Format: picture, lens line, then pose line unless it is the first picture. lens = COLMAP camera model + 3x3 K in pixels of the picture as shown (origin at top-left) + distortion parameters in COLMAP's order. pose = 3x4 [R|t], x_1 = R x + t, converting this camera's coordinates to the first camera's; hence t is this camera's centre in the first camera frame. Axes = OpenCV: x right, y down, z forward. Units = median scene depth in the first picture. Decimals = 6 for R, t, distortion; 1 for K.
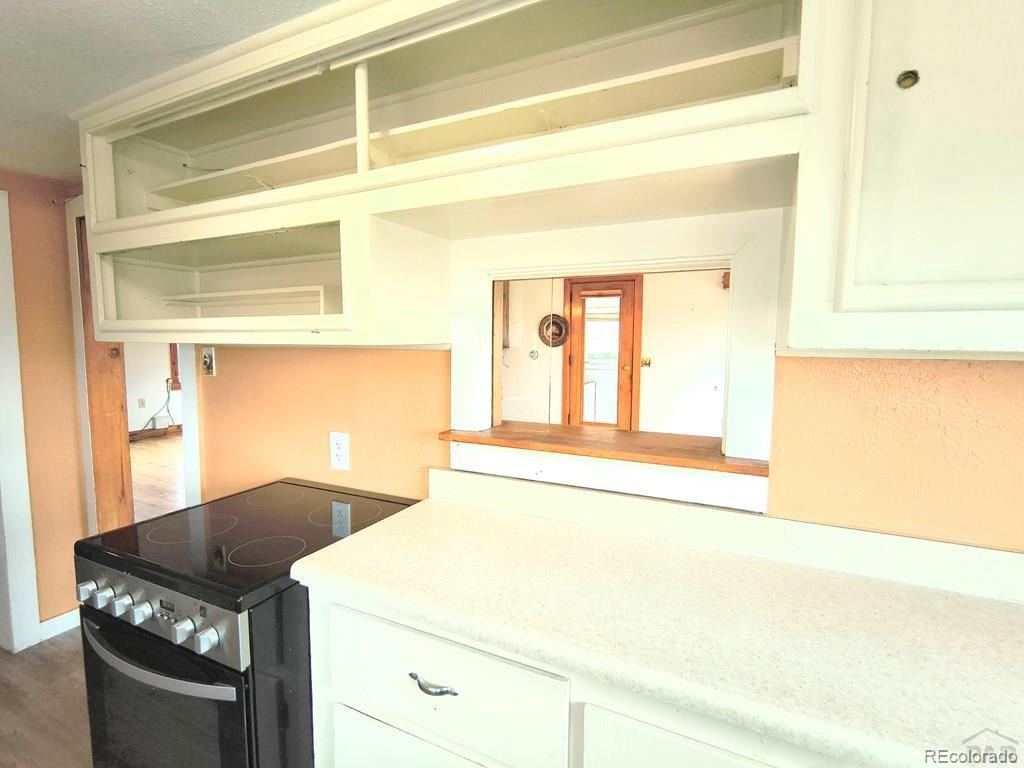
lens RADIAL K [[474.8, 0, 514.2], [0, 474.8, 383.5], [0, 0, 1]] dist [0.000462, -0.000839]
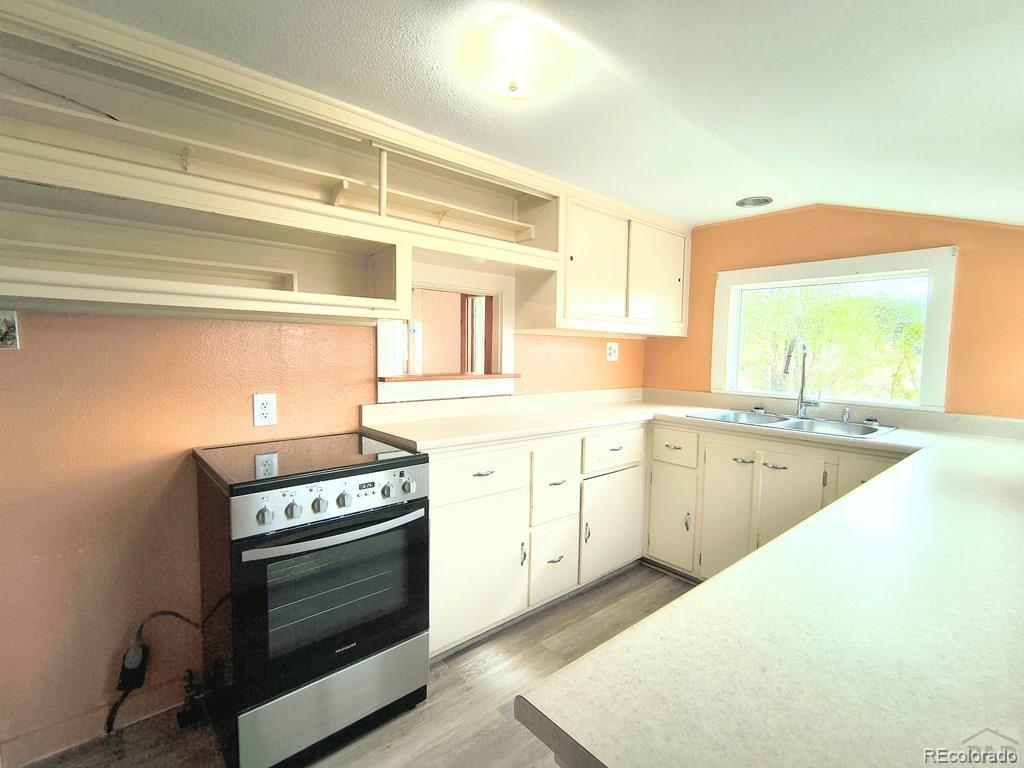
lens RADIAL K [[474.8, 0, 511.7], [0, 474.8, 385.2], [0, 0, 1]] dist [0.000462, -0.000839]
pose [[0.397430, -0.065290, 0.915307, -1.653013], [0.068062, 0.996815, 0.041551, 0.103606], [-0.915105, 0.045784, 0.400608, -0.023550]]
